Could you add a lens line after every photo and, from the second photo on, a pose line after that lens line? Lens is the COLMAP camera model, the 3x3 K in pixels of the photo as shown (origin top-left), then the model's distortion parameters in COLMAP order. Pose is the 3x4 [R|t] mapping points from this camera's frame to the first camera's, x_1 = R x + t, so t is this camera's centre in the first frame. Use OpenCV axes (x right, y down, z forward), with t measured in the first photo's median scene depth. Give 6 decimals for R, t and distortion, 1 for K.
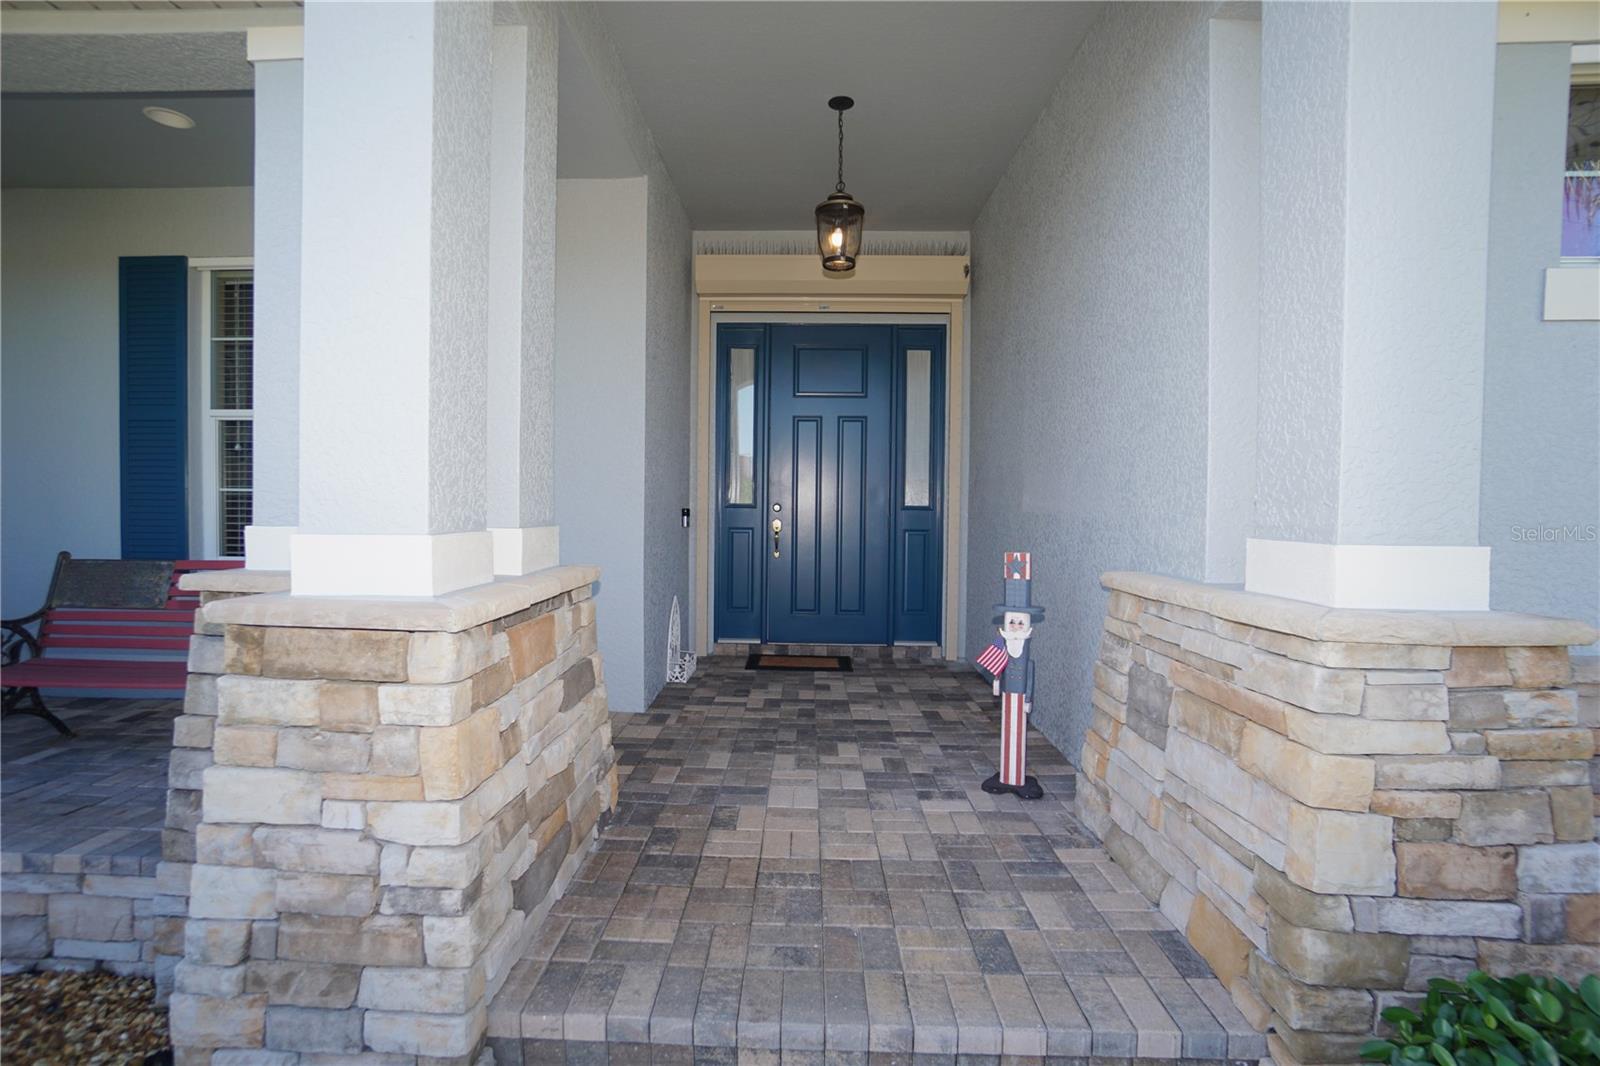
lens RADIAL K [[708.9, 0, 801.1], [0, 708.9, 534.3], [0, 0, 1]] dist [-0.044730, 0.013349]
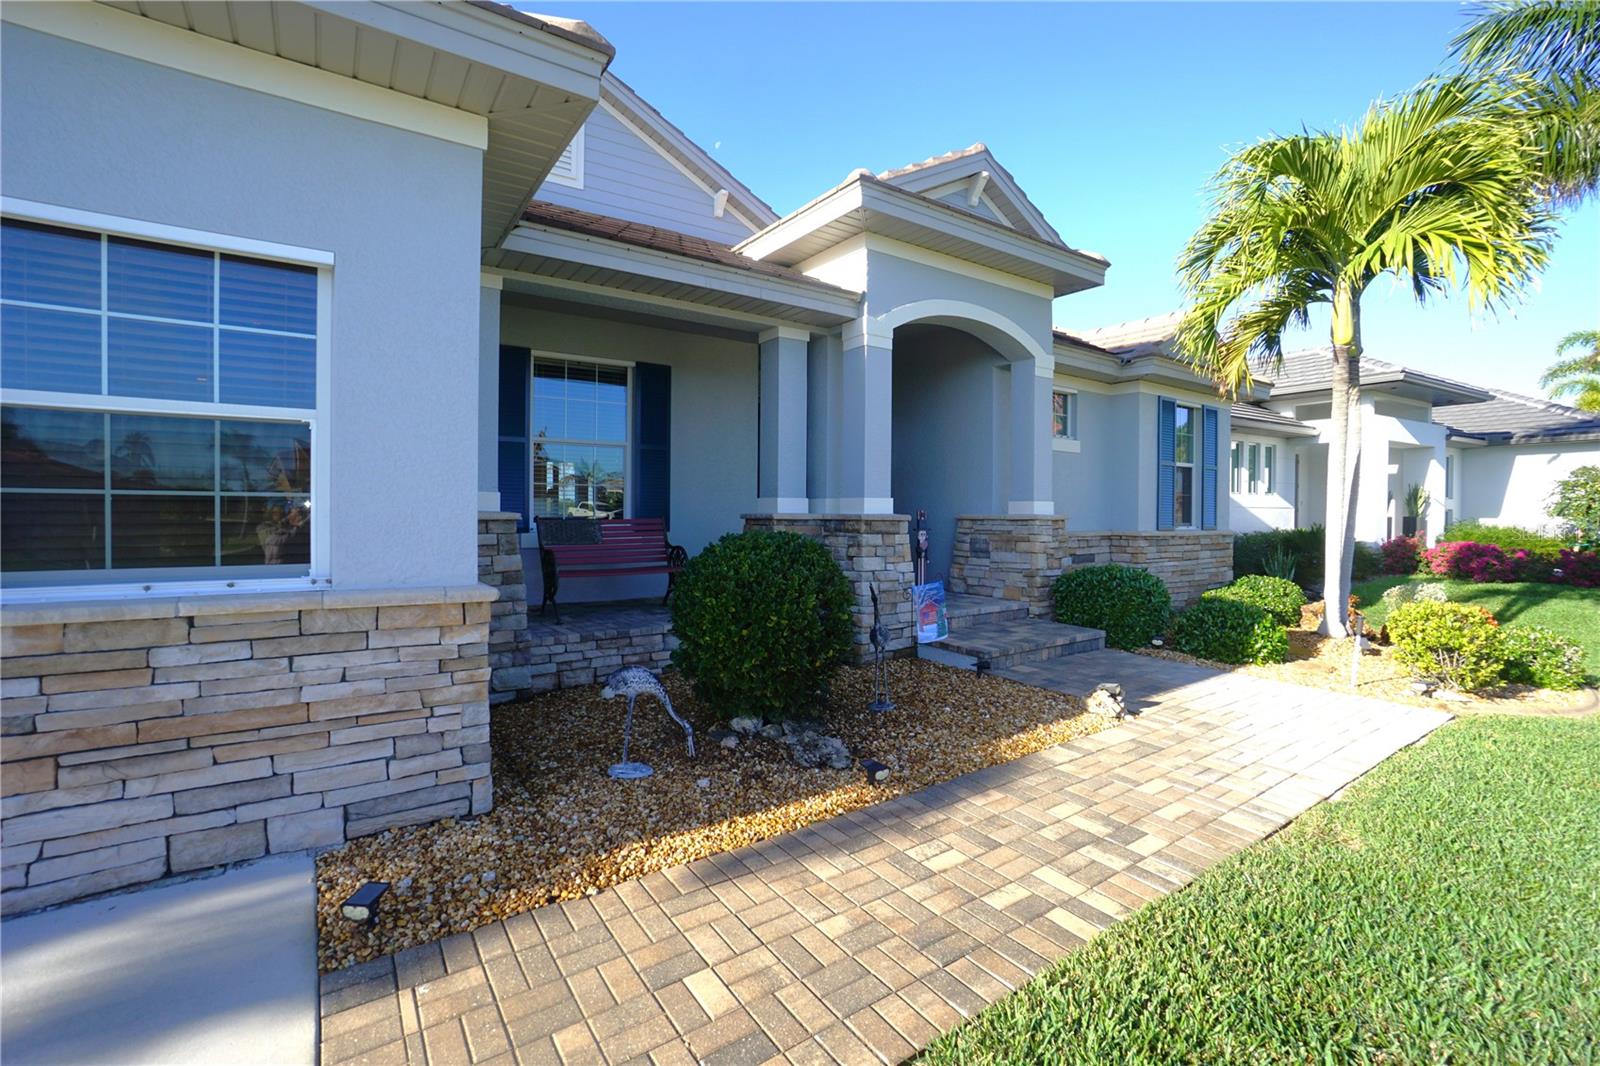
lens RADIAL K [[708.9, 0, 793.9], [0, 708.9, 518.4], [0, 0, 1]] dist [-0.044730, 0.013349]
pose [[0.807880, -0.014306, 0.589173, -3.521331], [0.025458, 0.999619, -0.010637, 0.146957], [-0.588797, 0.023593, 0.807937, -2.011899]]
